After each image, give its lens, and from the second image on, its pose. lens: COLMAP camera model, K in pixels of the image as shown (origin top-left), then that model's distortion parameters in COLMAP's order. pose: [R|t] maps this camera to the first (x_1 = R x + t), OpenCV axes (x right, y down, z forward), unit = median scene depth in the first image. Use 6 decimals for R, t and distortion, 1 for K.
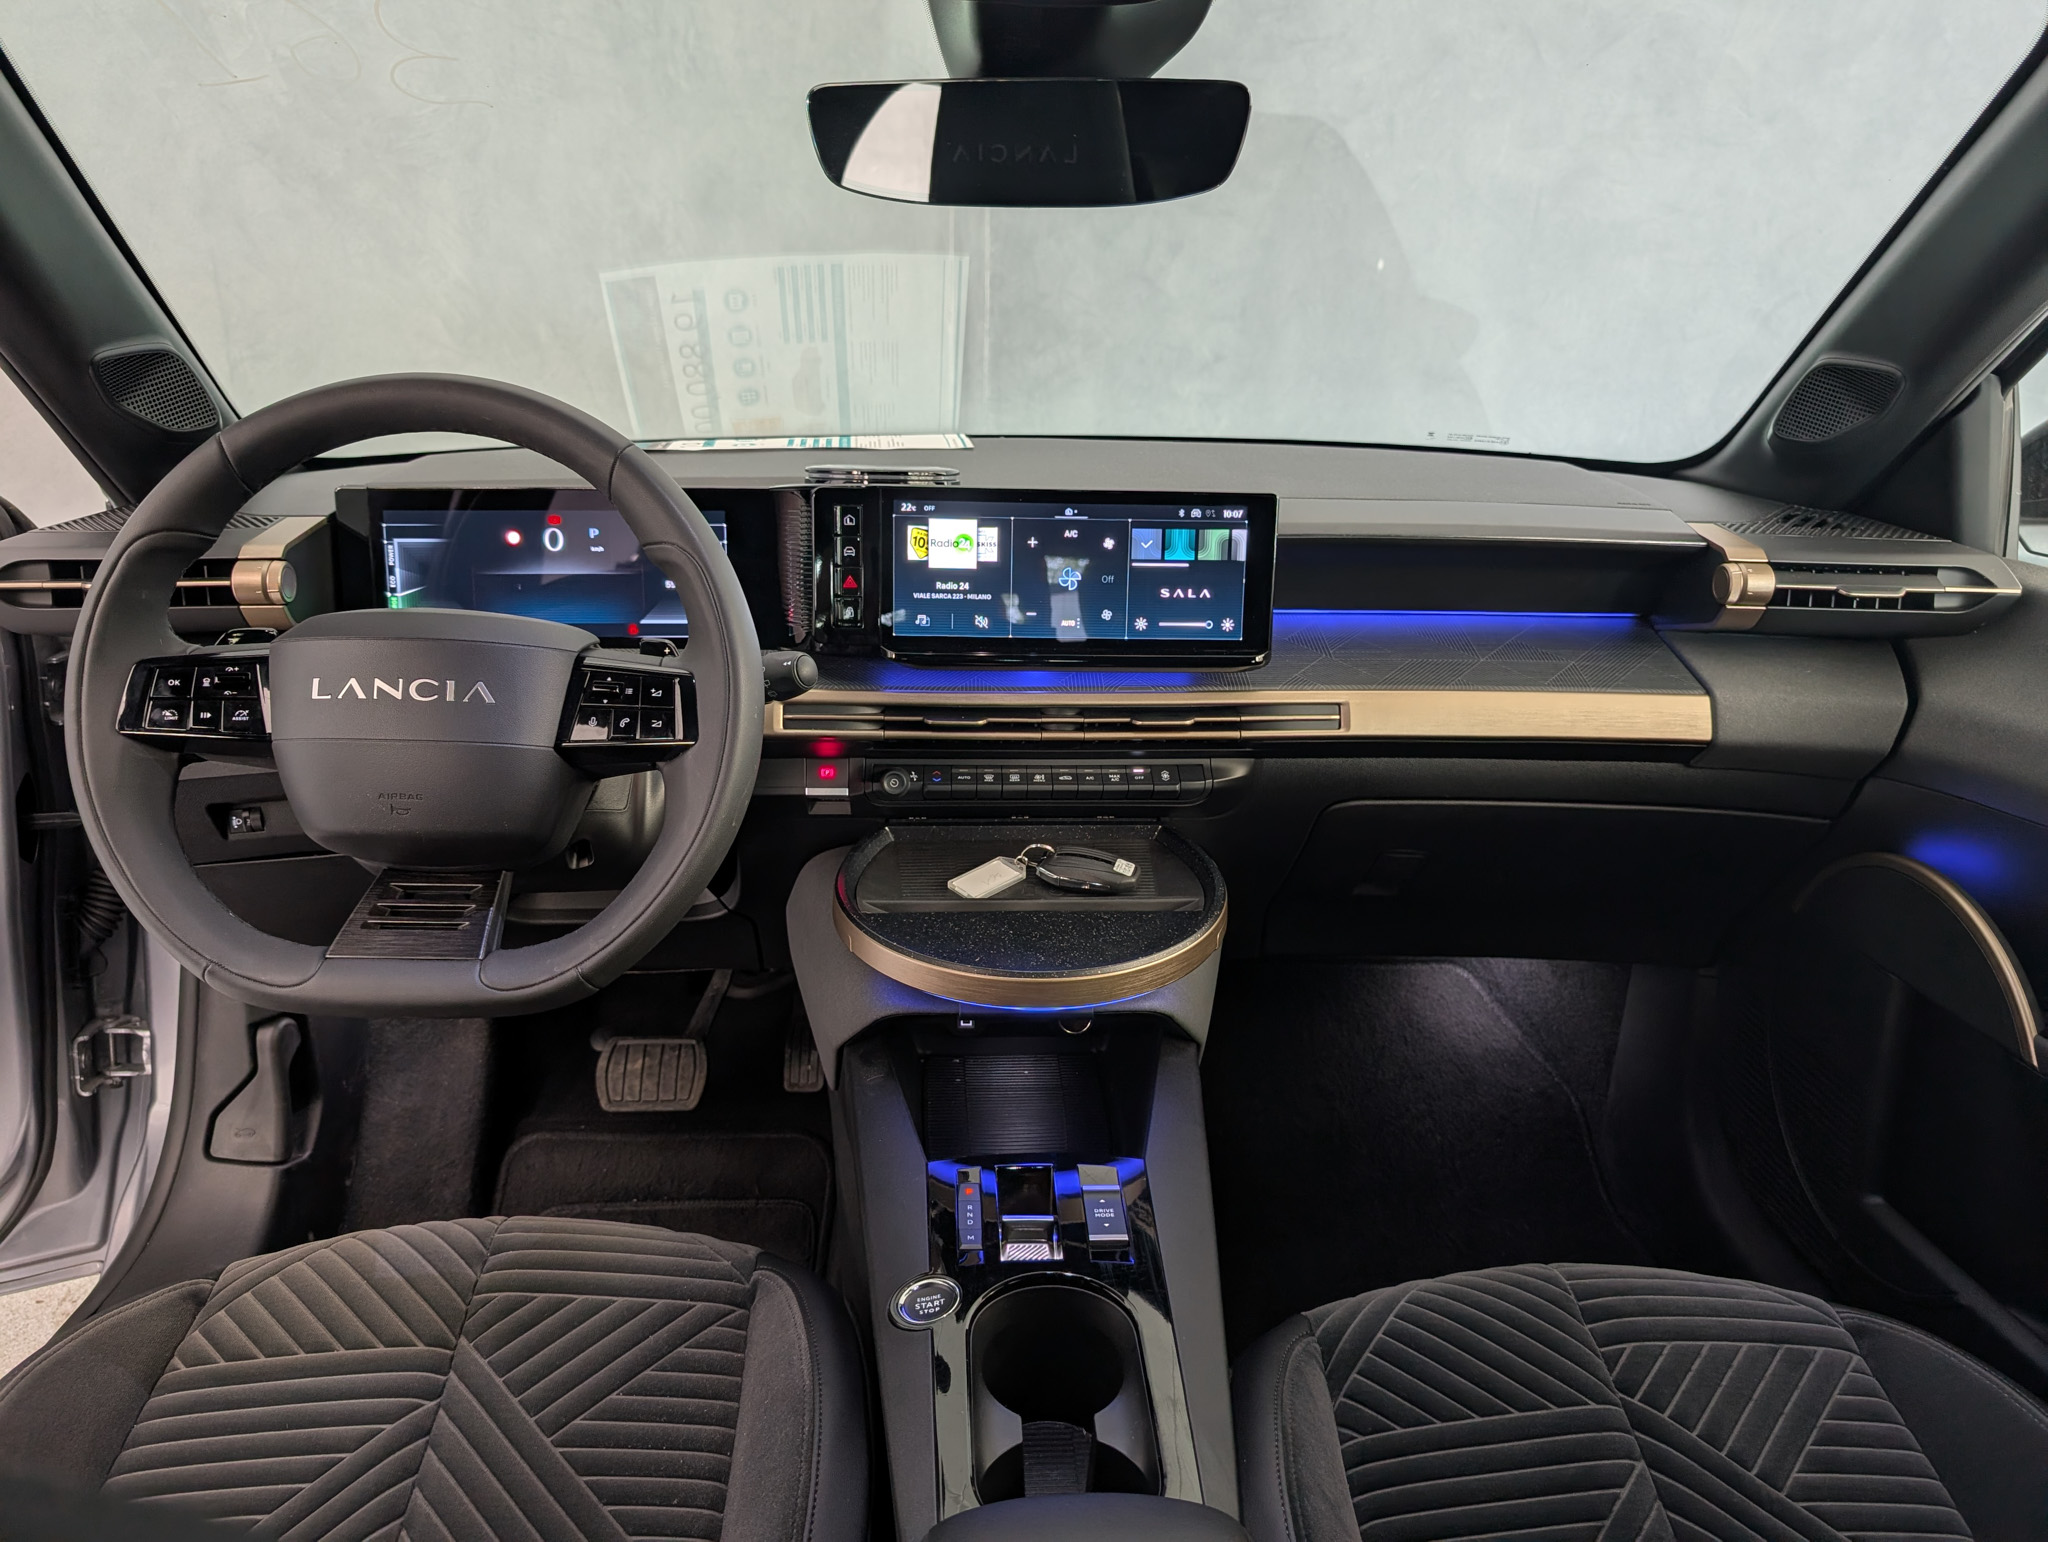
lens RADIAL K [[1481.7, 0, 1040.3], [0, 1481.7, 771.0], [0, 0, 1]] dist [0.026681, -0.042231]
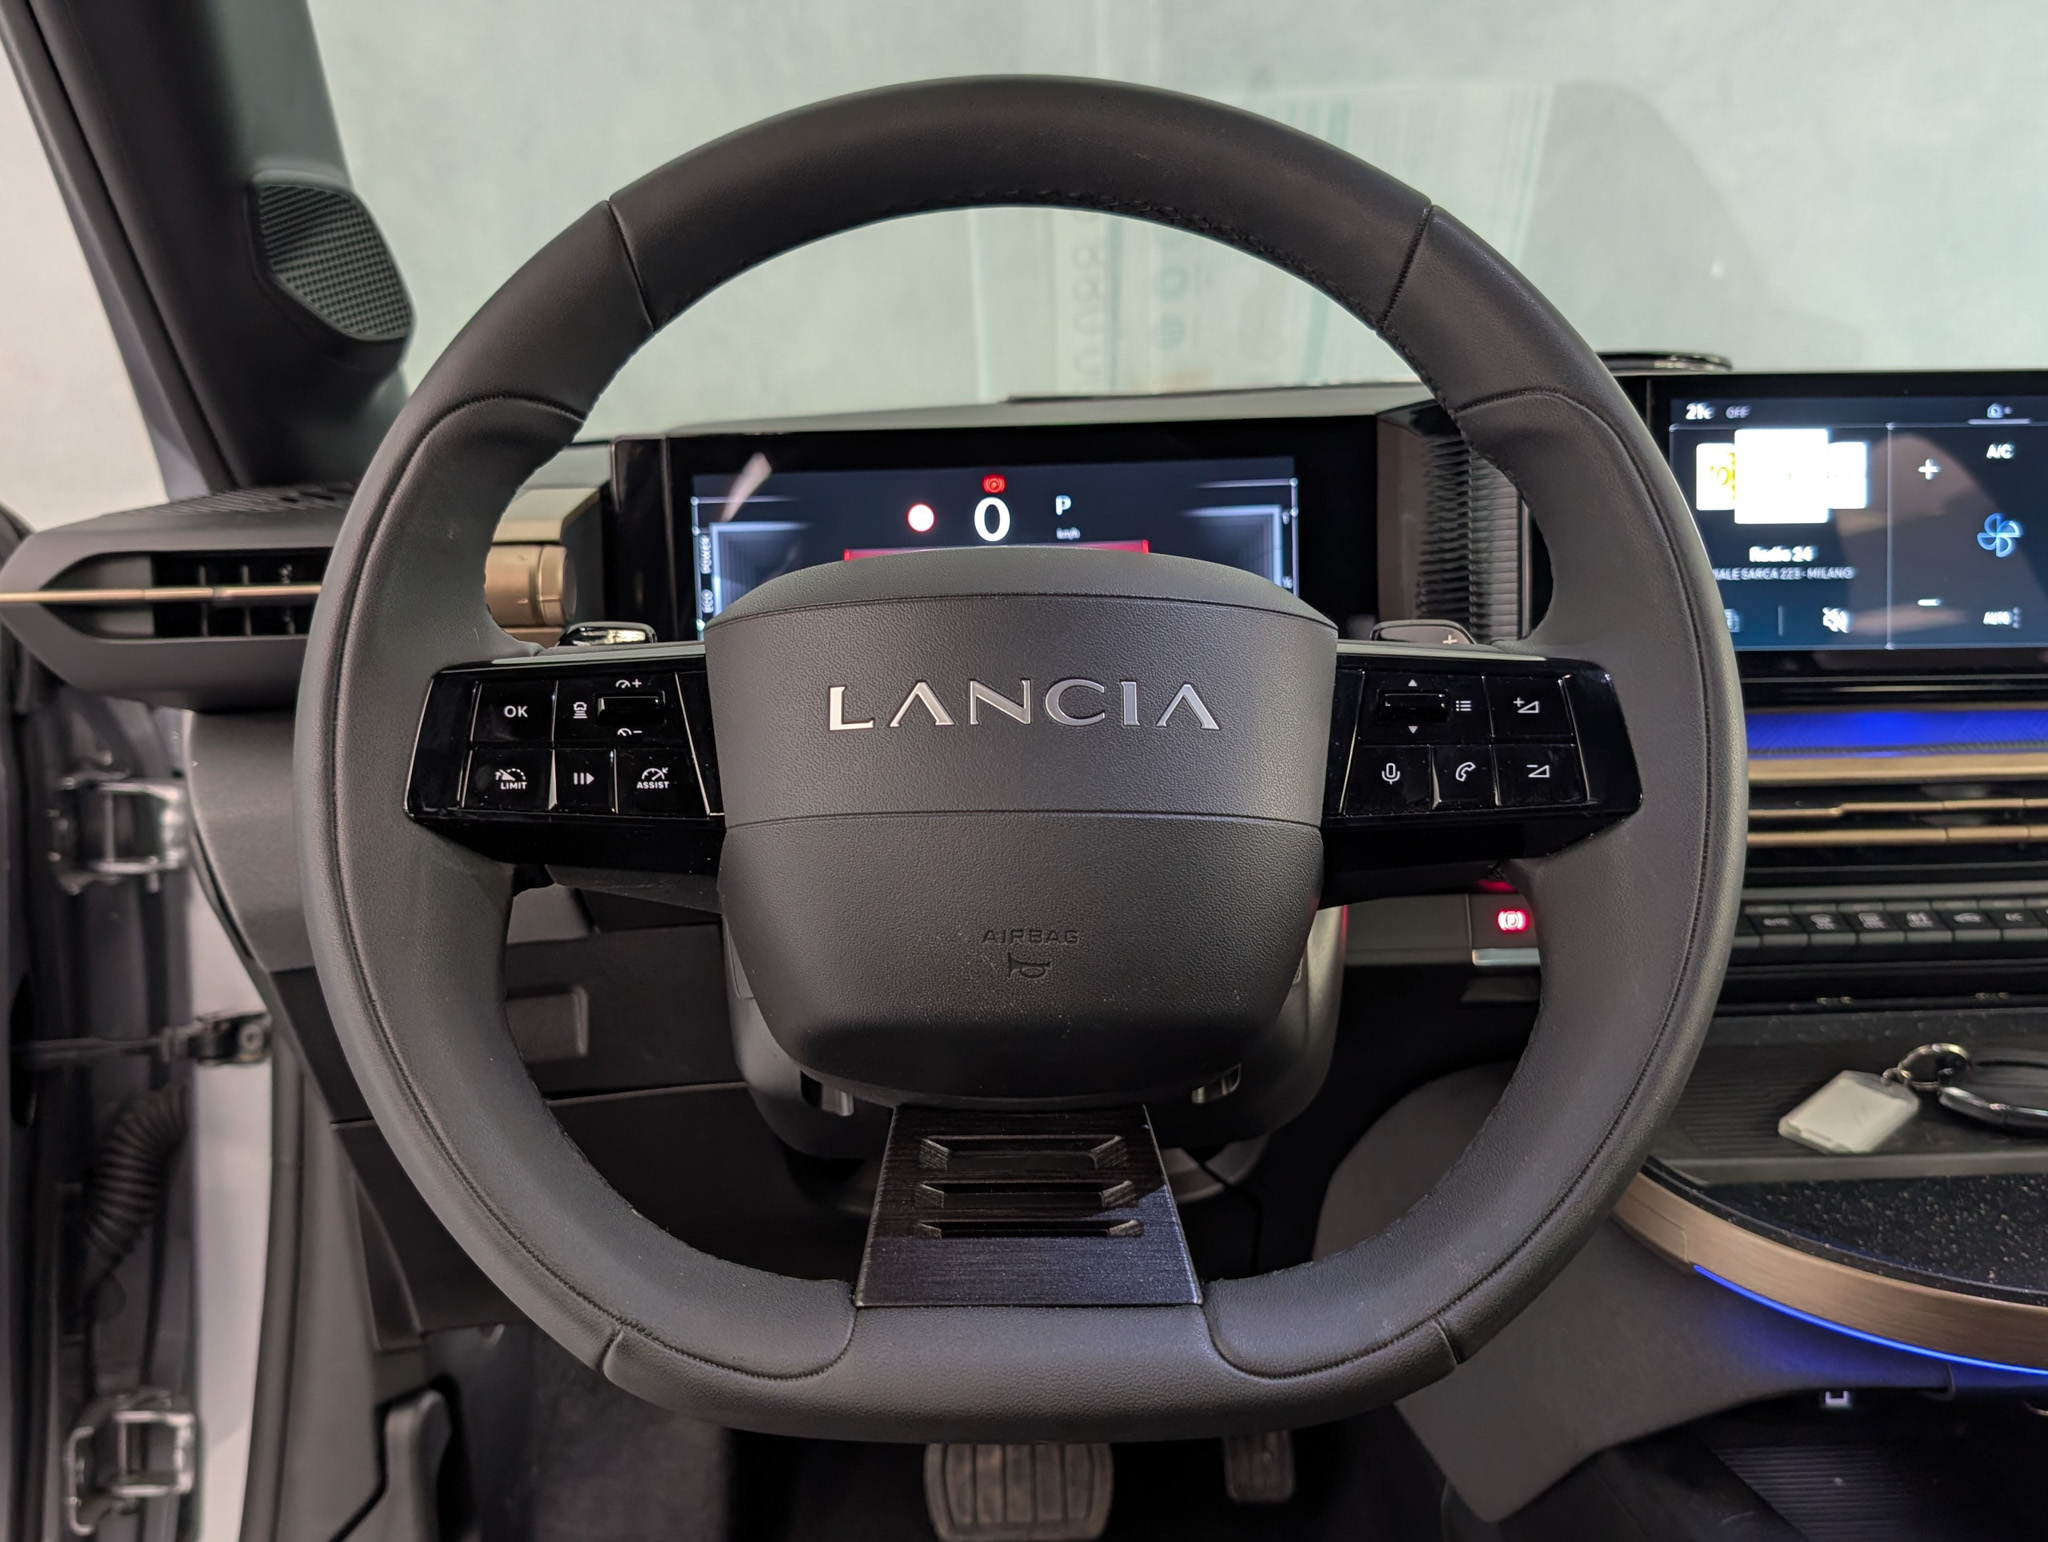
lens RADIAL K [[1887.1, 0, 1010.1], [0, 1887.1, 781.1], [0, 0, 1]] dist [0.009902, -0.028020]
pose [[0.998603, -0.031381, -0.042504, -0.307534], [0.026266, 0.992904, -0.115982, 0.027008], [0.045842, 0.114704, 0.992341, 0.320594]]
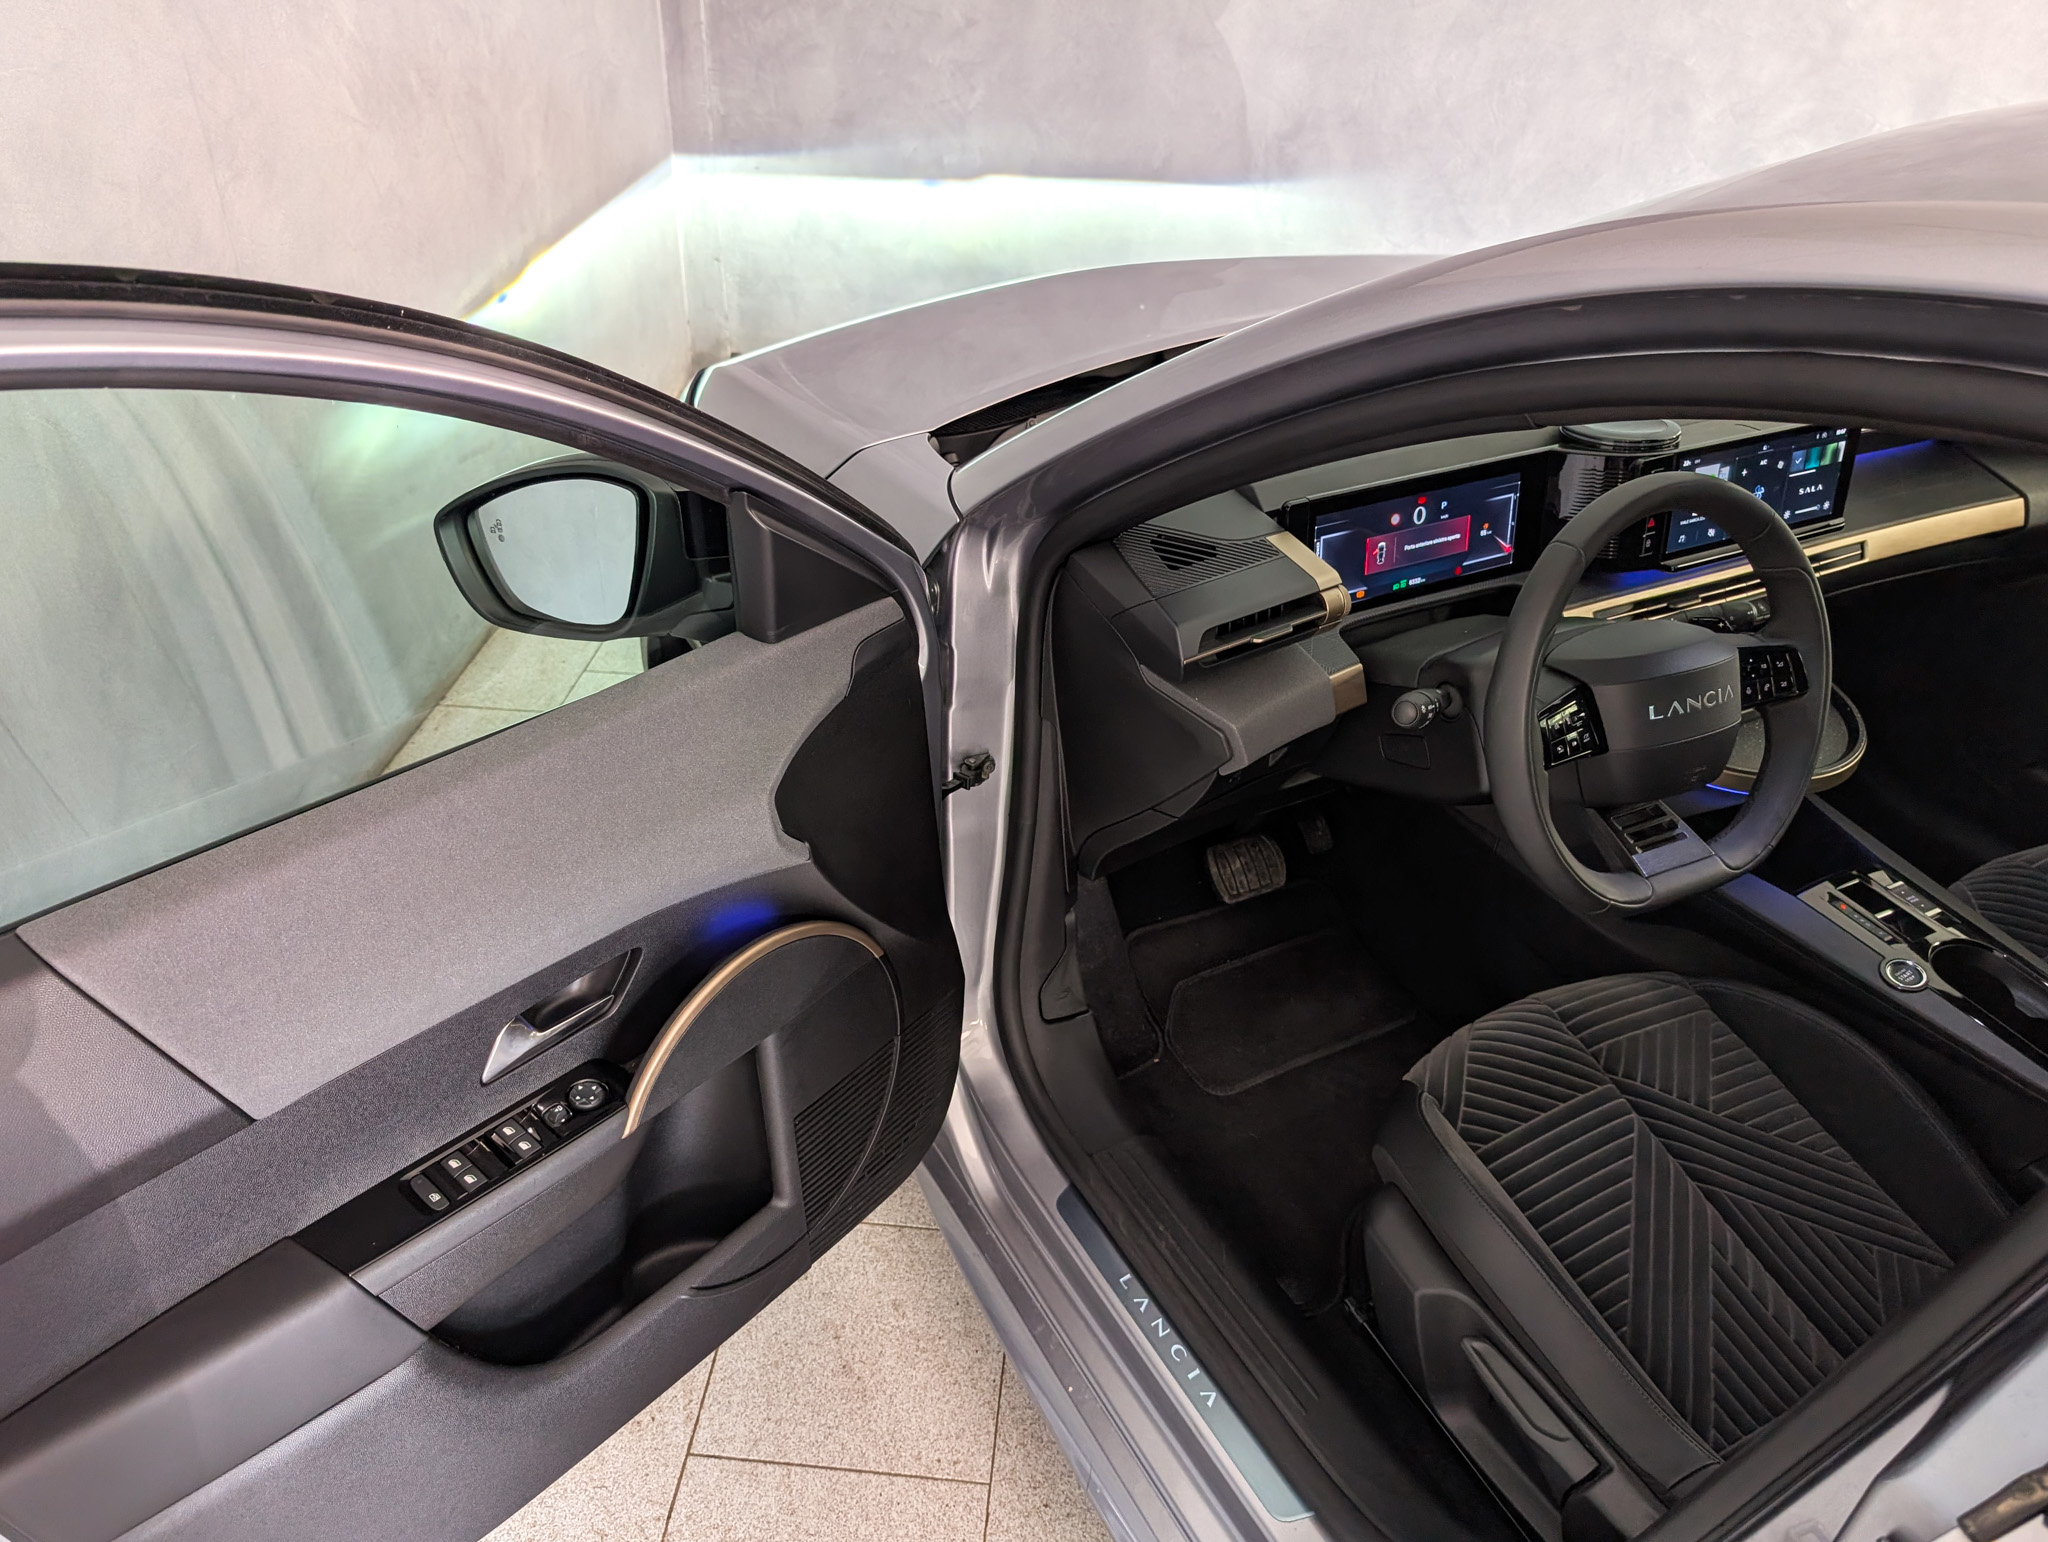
lens RADIAL K [[1506.6, 0, 1013.2], [0, 1506.6, 774.0], [0, 0, 1]] dist [0.001420, 0.004876]
pose [[0.908206, -0.221938, 0.354831, -1.214160], [0.113557, 0.946688, 0.301475, -0.393906], [-0.402823, -0.233508, 0.884990, -0.068332]]
